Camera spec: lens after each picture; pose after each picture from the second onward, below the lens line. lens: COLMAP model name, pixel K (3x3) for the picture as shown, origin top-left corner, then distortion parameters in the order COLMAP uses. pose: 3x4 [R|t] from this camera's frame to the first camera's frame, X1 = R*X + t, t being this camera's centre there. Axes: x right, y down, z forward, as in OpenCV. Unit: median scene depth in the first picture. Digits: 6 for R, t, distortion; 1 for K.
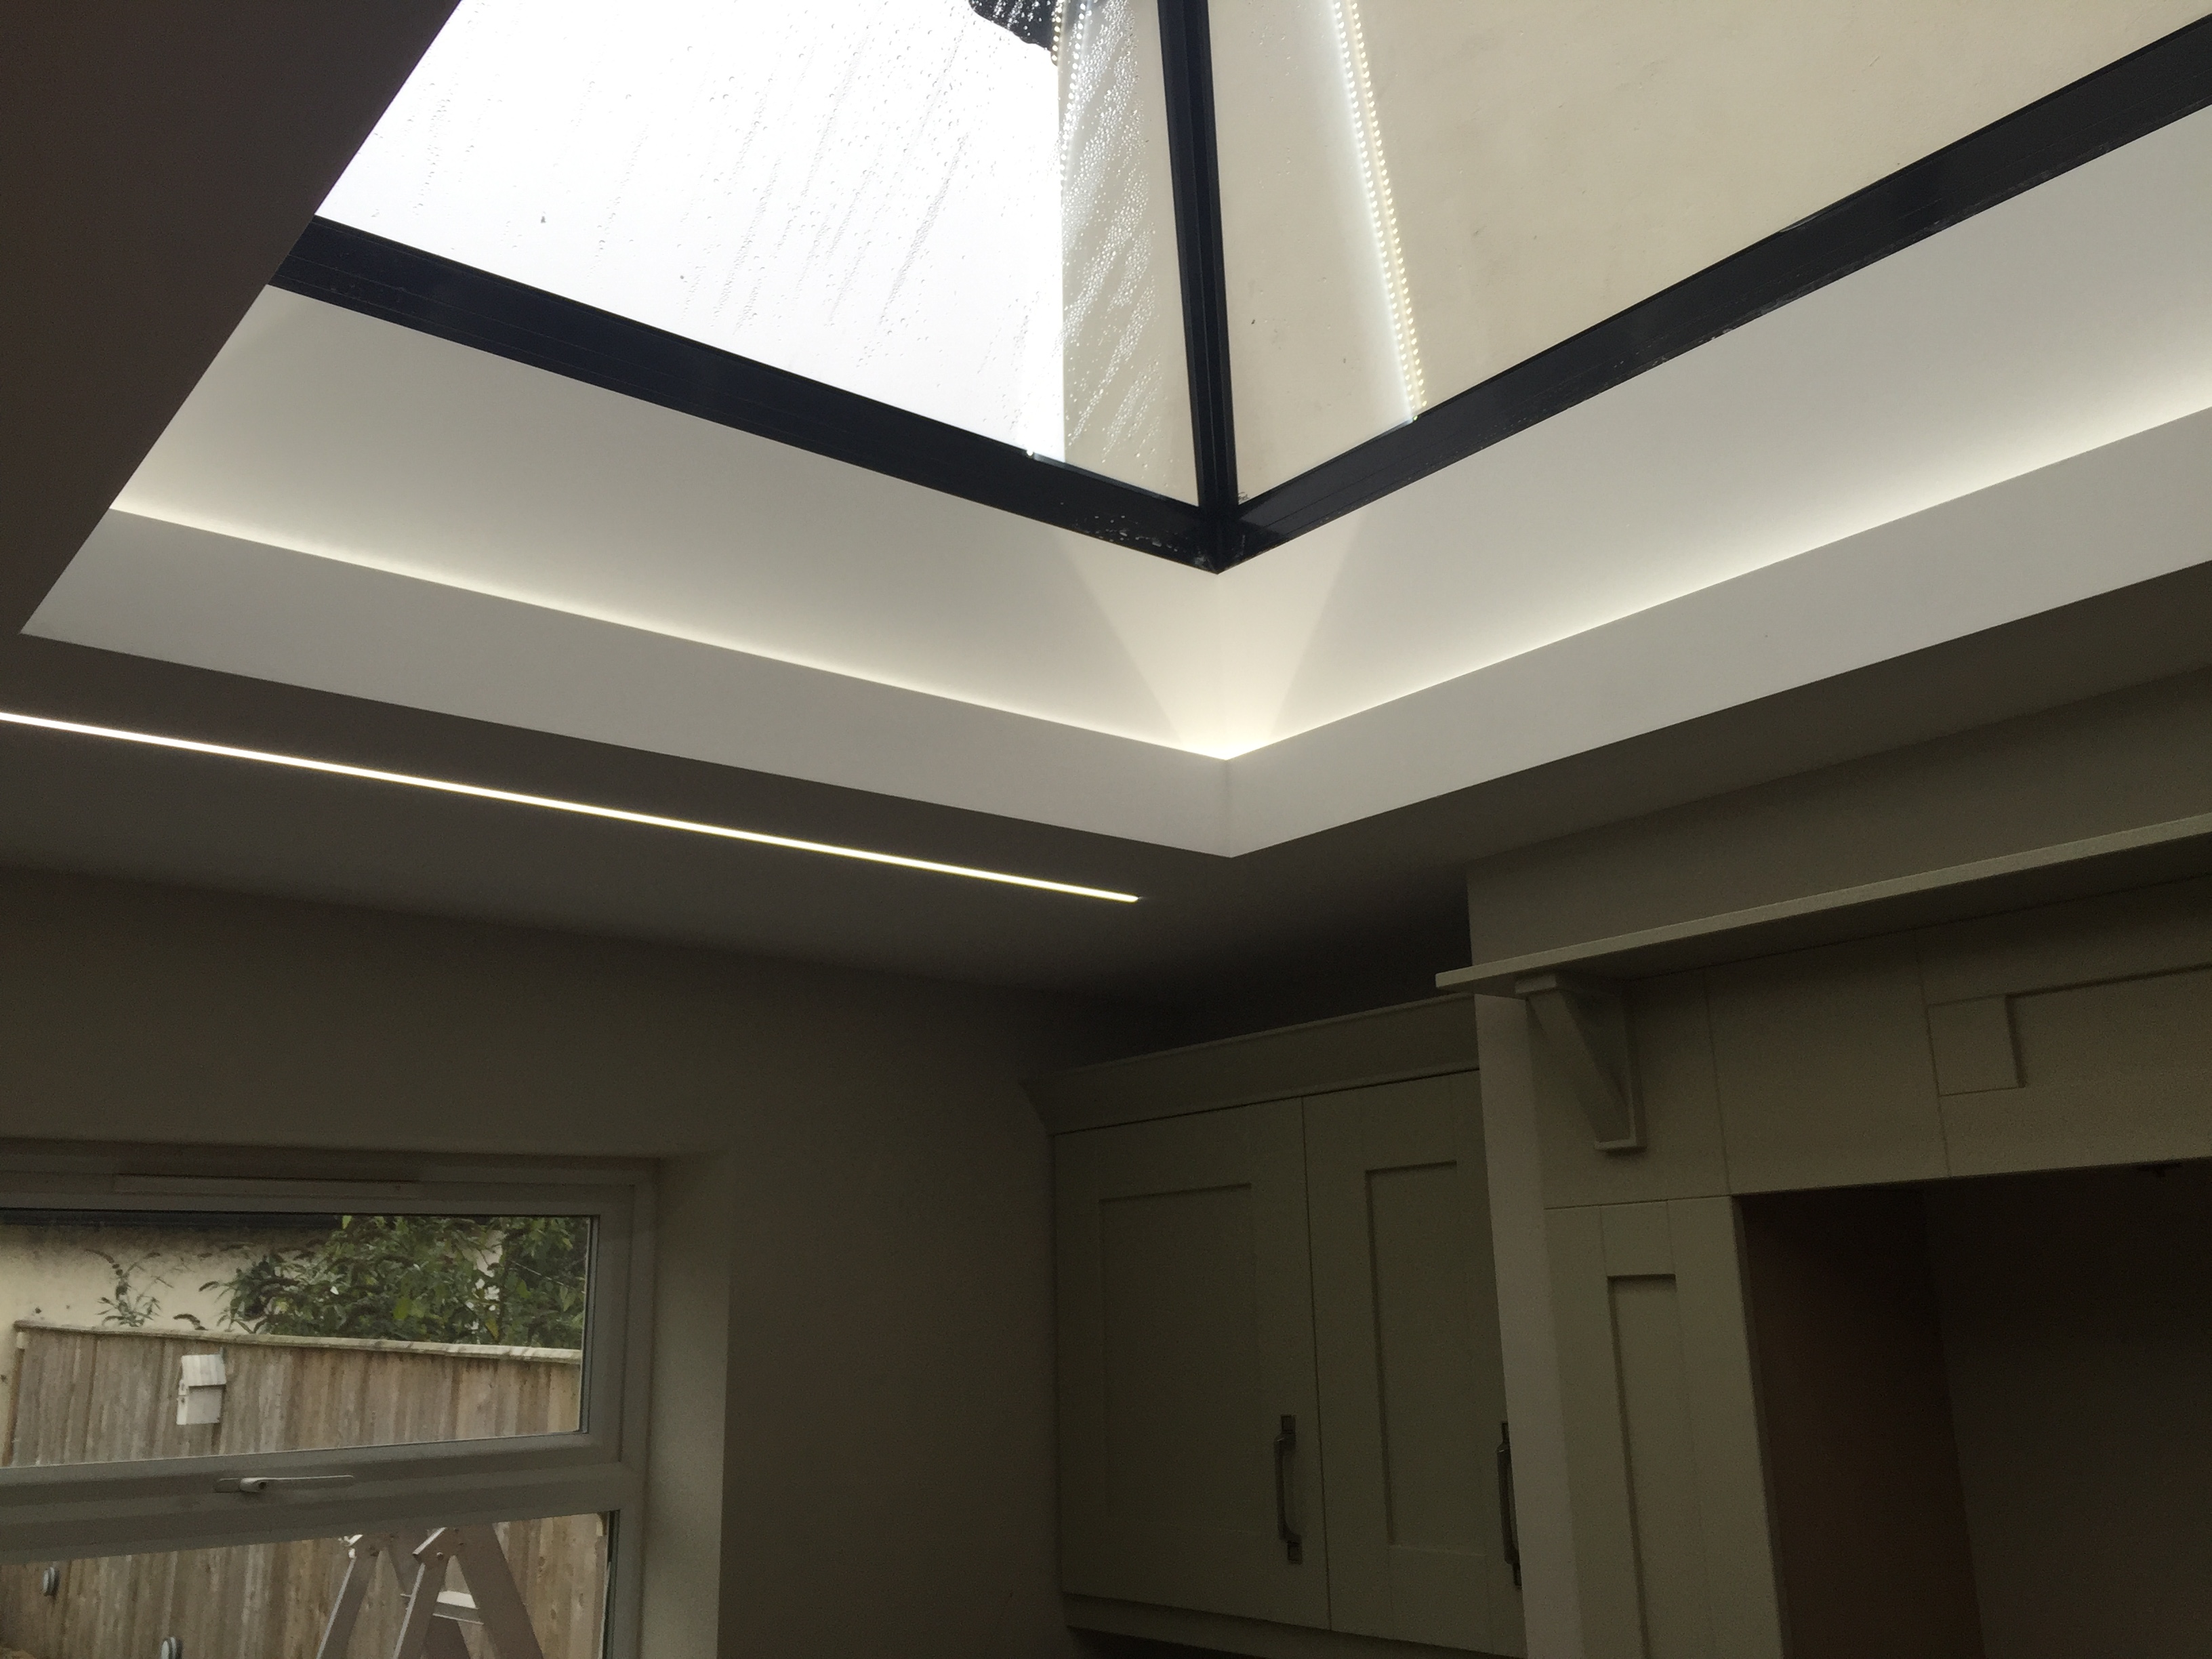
lens RADIAL K [[1864.7, 0, 1126.7], [0, 1864.7, 843.1], [0, 0, 1]] dist [0.069578, -0.079673]
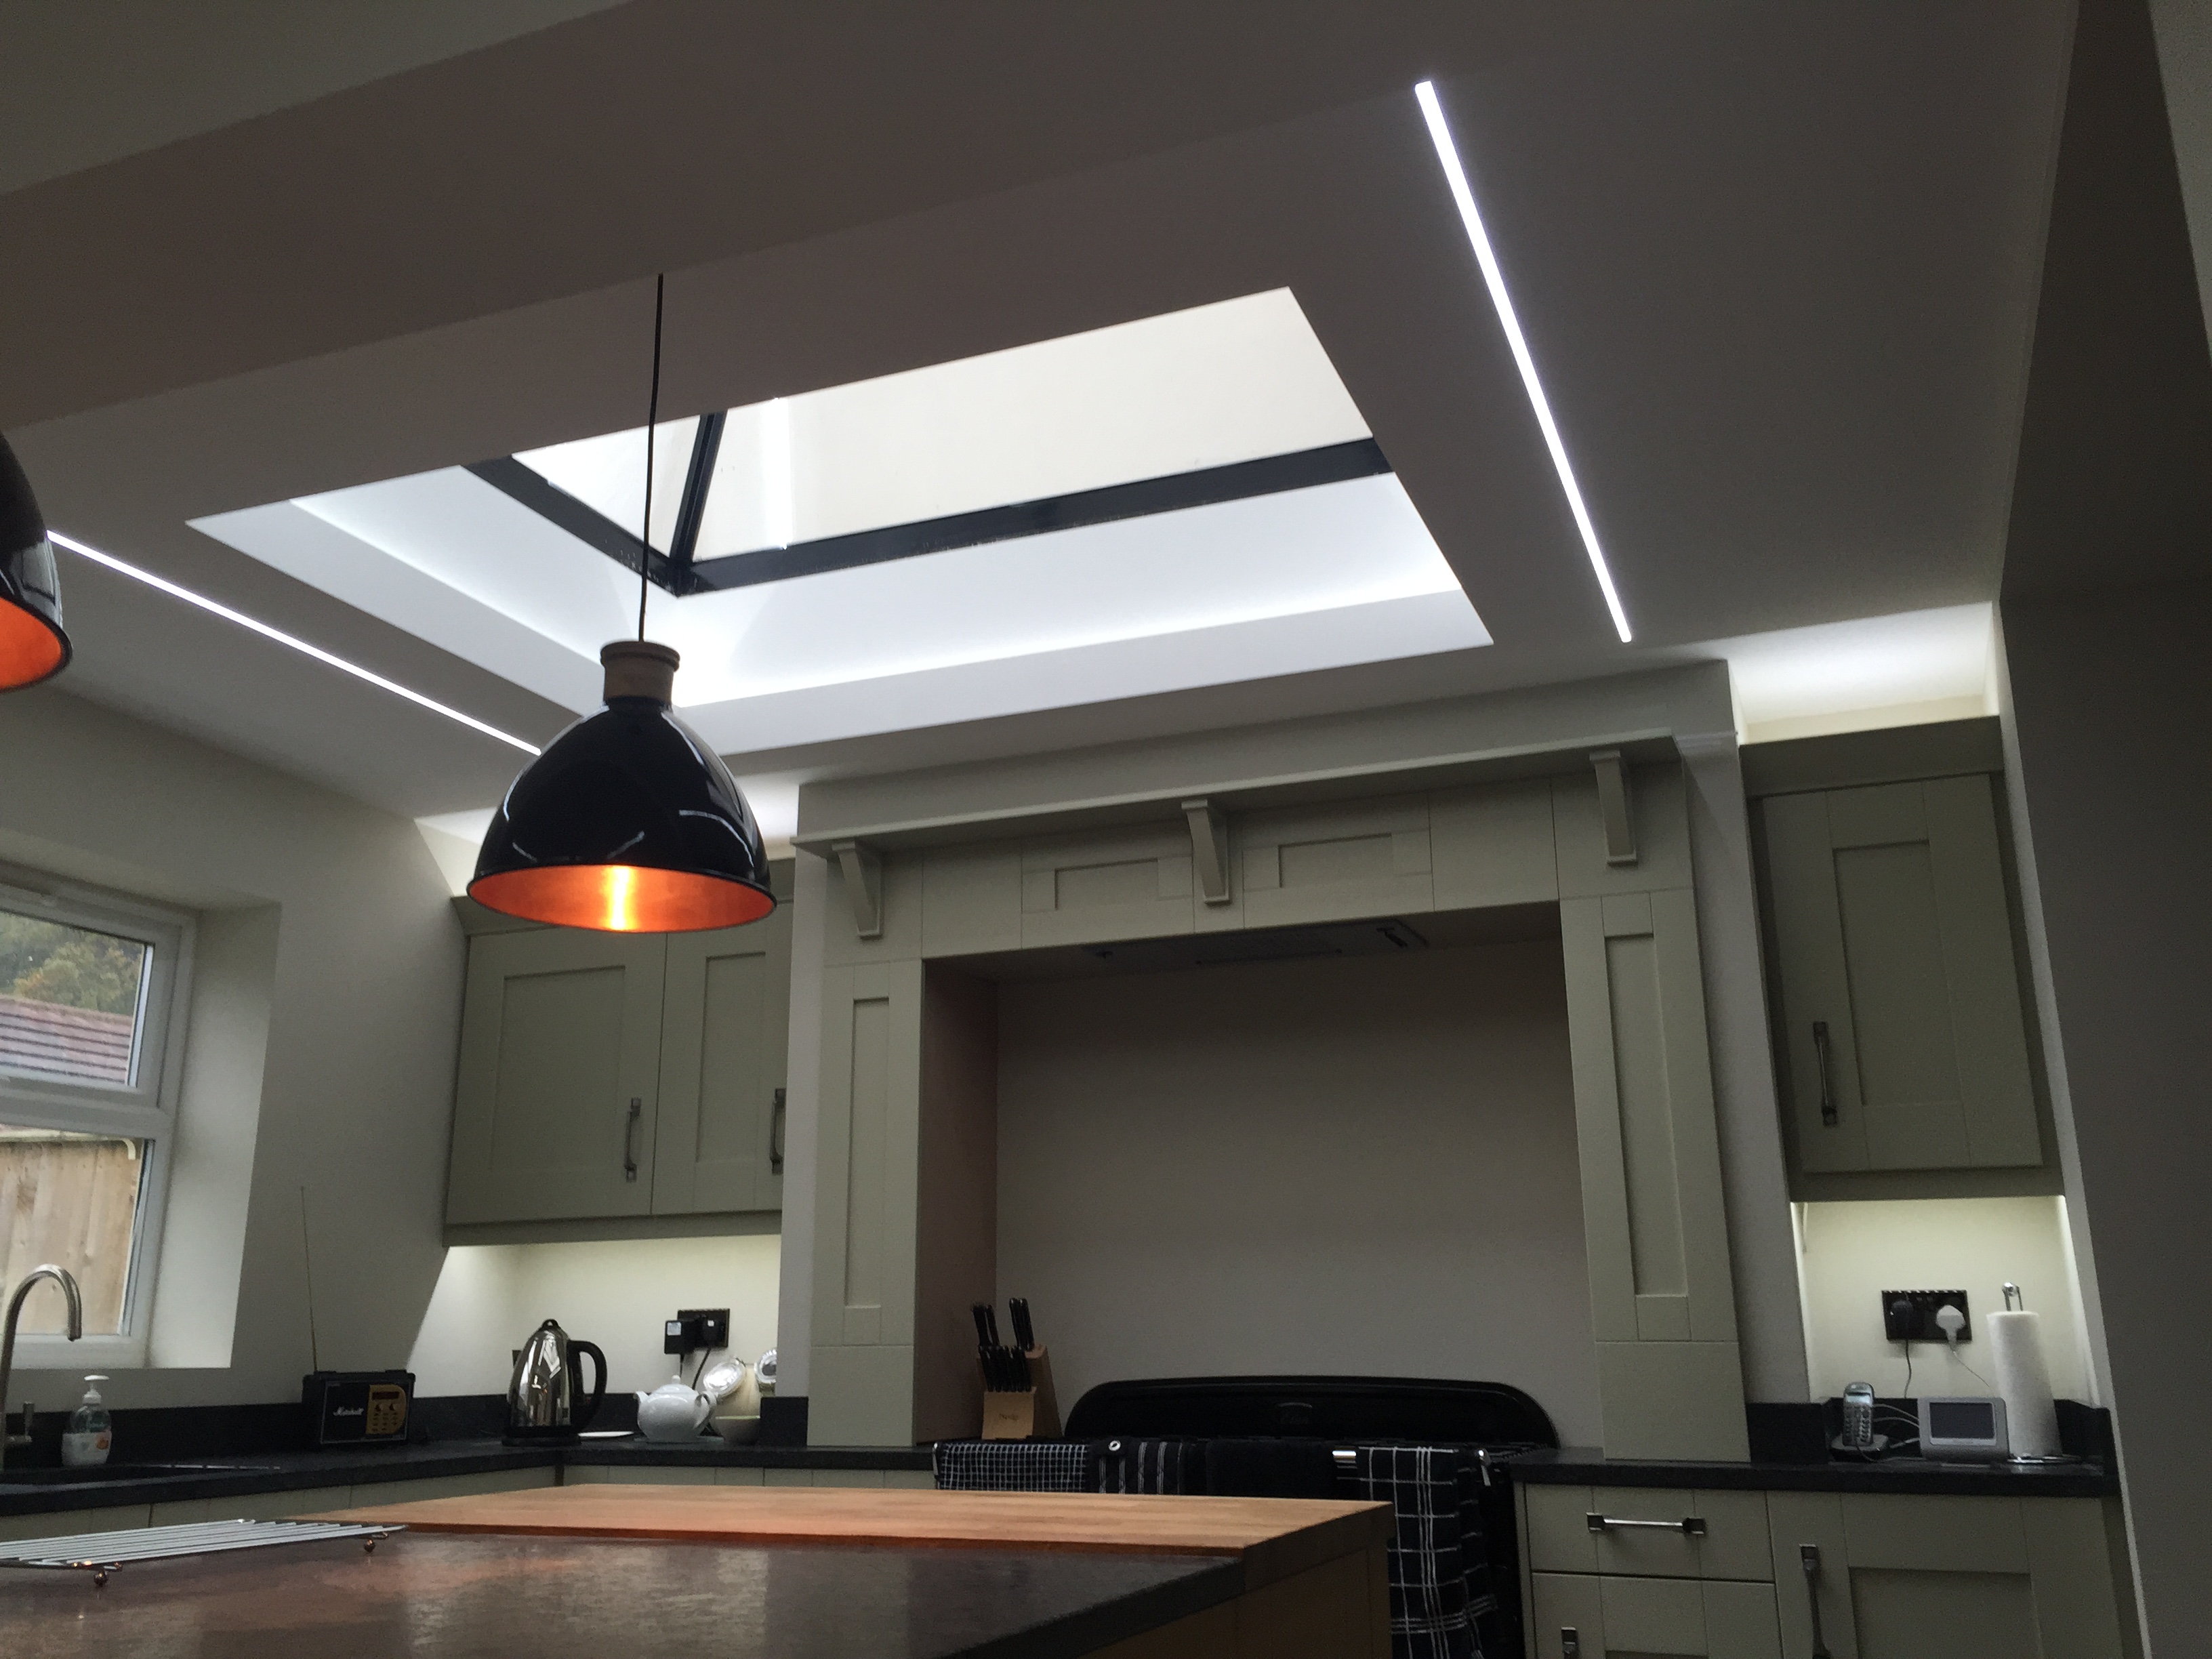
lens RADIAL K [[1864.7, 0, 1101.7], [0, 1864.7, 824.8], [0, 0, 1]] dist [0.069578, -0.079673]
pose [[0.886721, 0.150956, 0.436964, -0.350619], [-0.139119, 0.988506, -0.059183, 0.115260], [-0.440876, -0.008312, 0.897530, -0.768749]]
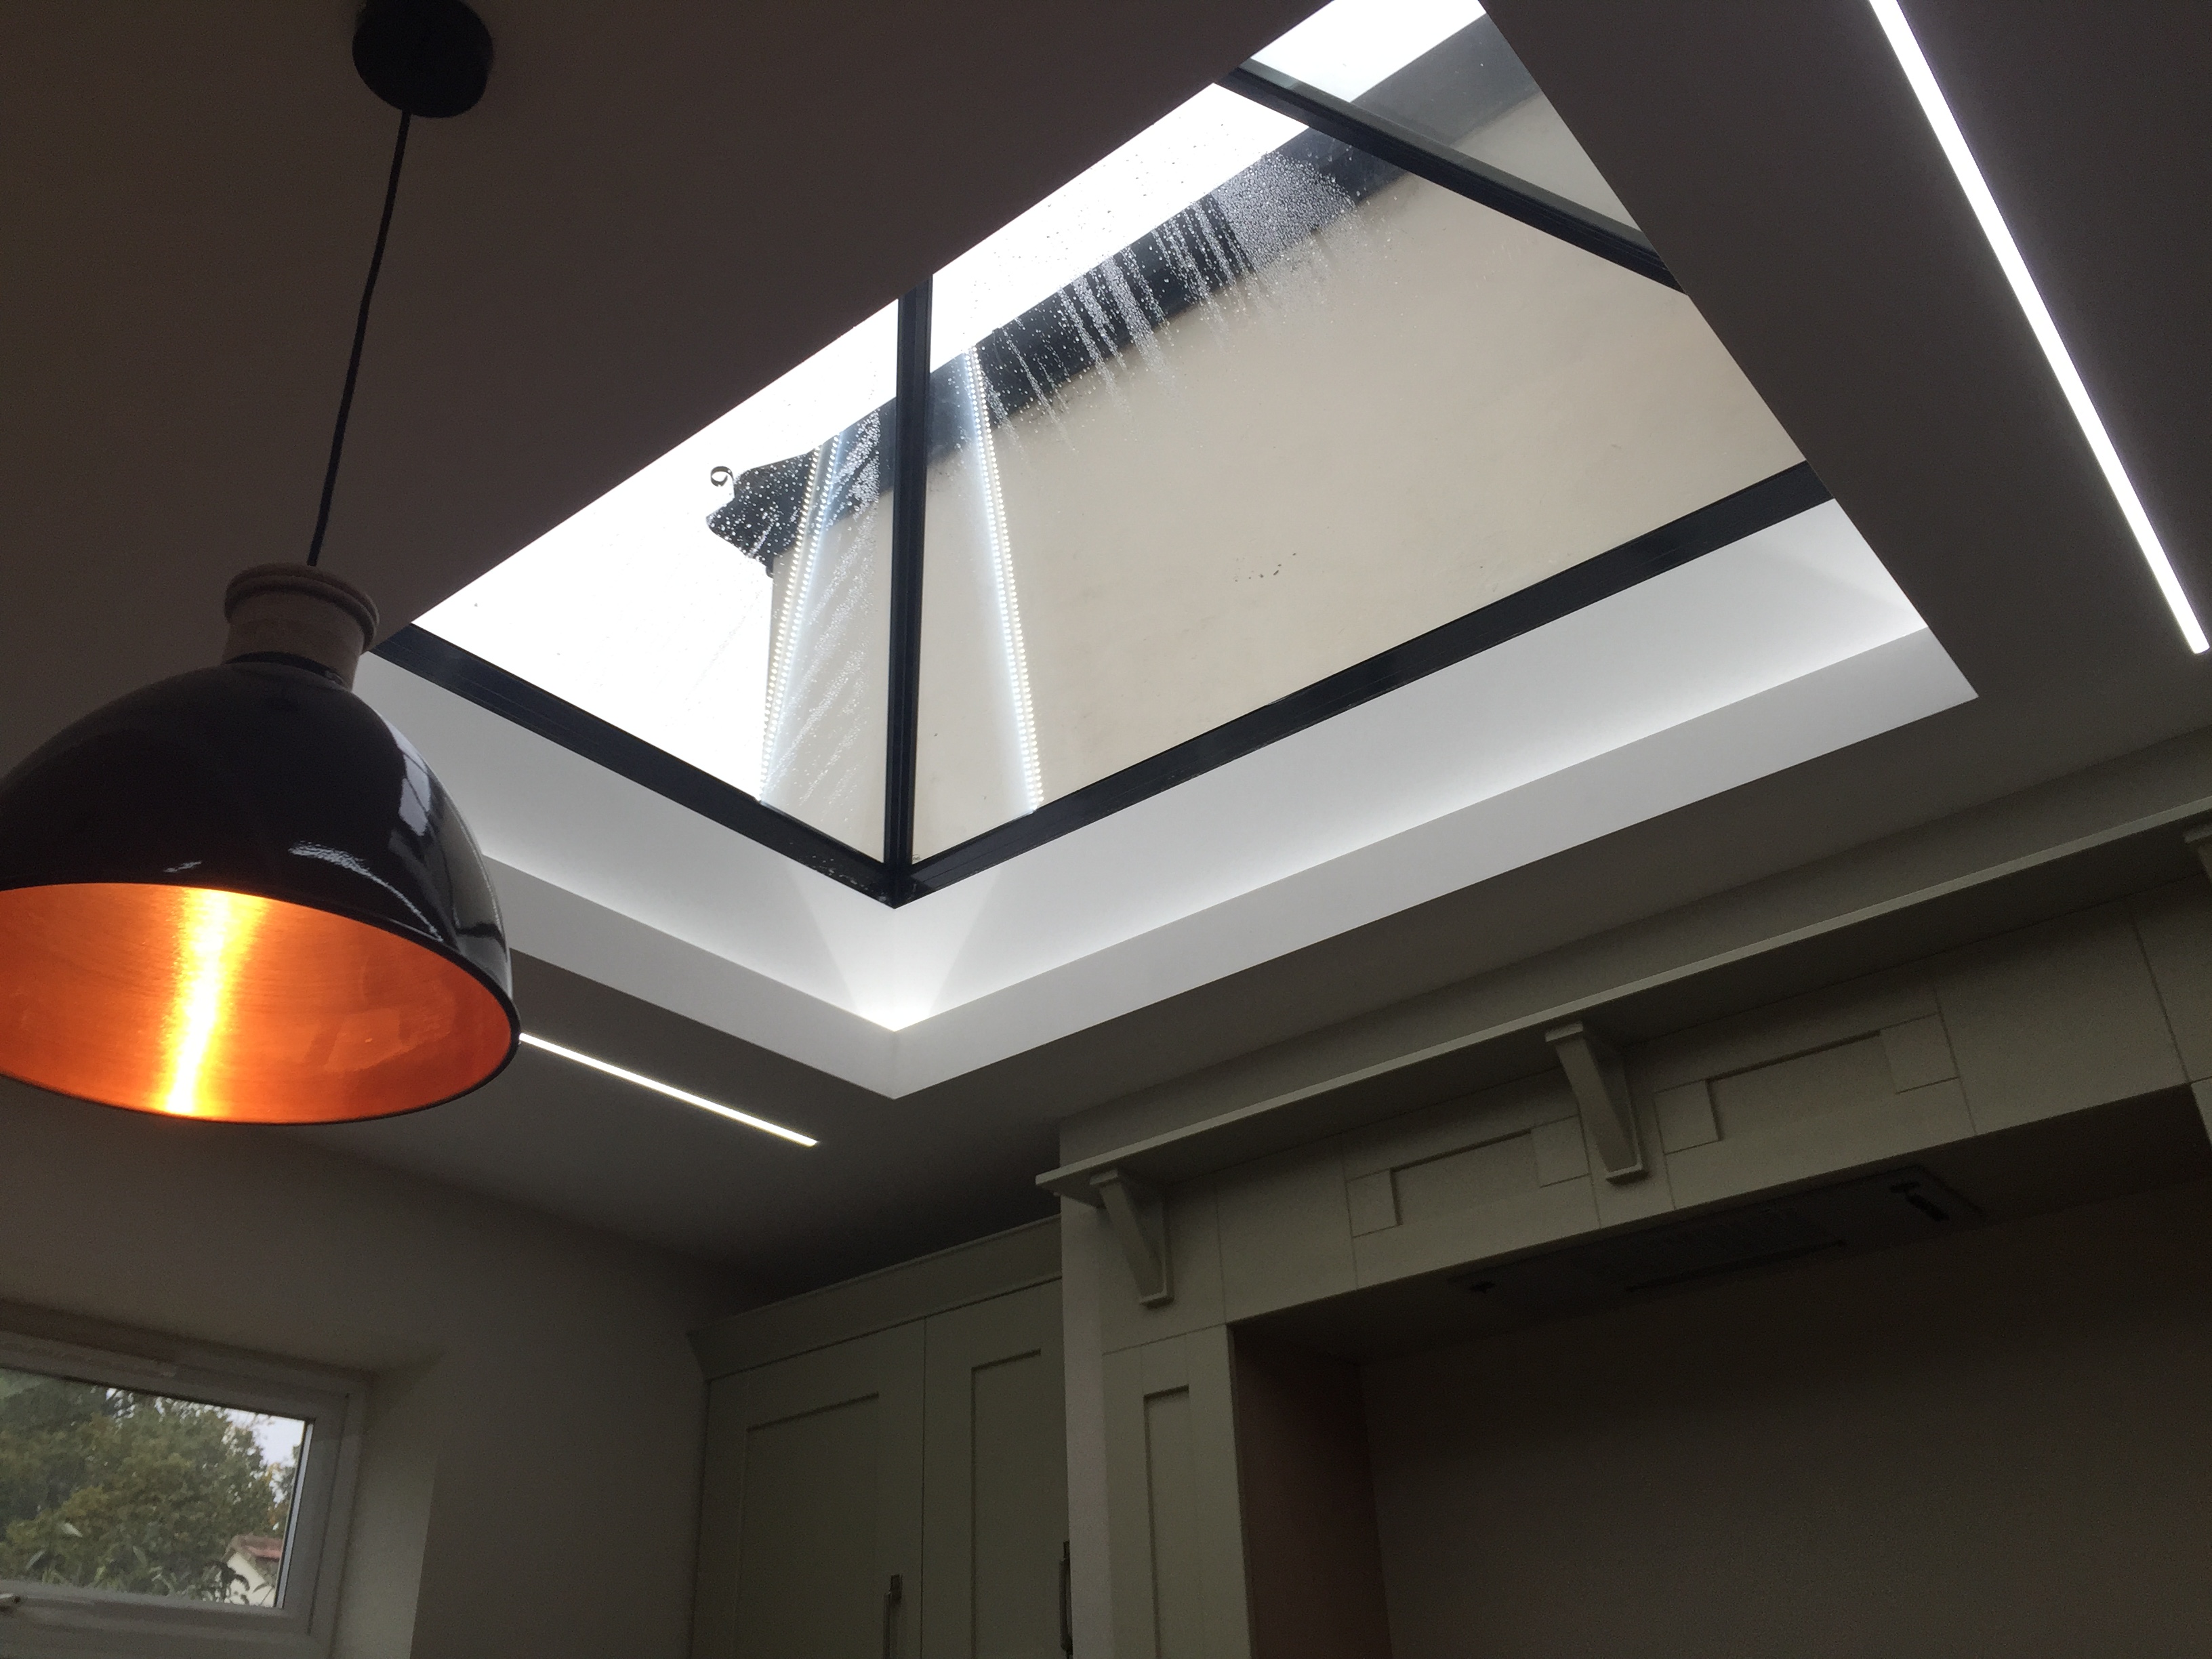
lens RADIAL K [[1864.7, 0, 1106.7], [0, 1864.7, 829.5], [0, 0, 1]] dist [0.069578, -0.079673]
pose [[0.977938, 0.095315, 0.185881, -0.064589], [-0.039481, 0.958133, -0.283590, 0.199280], [-0.205129, 0.269994, 0.940758, -0.382600]]
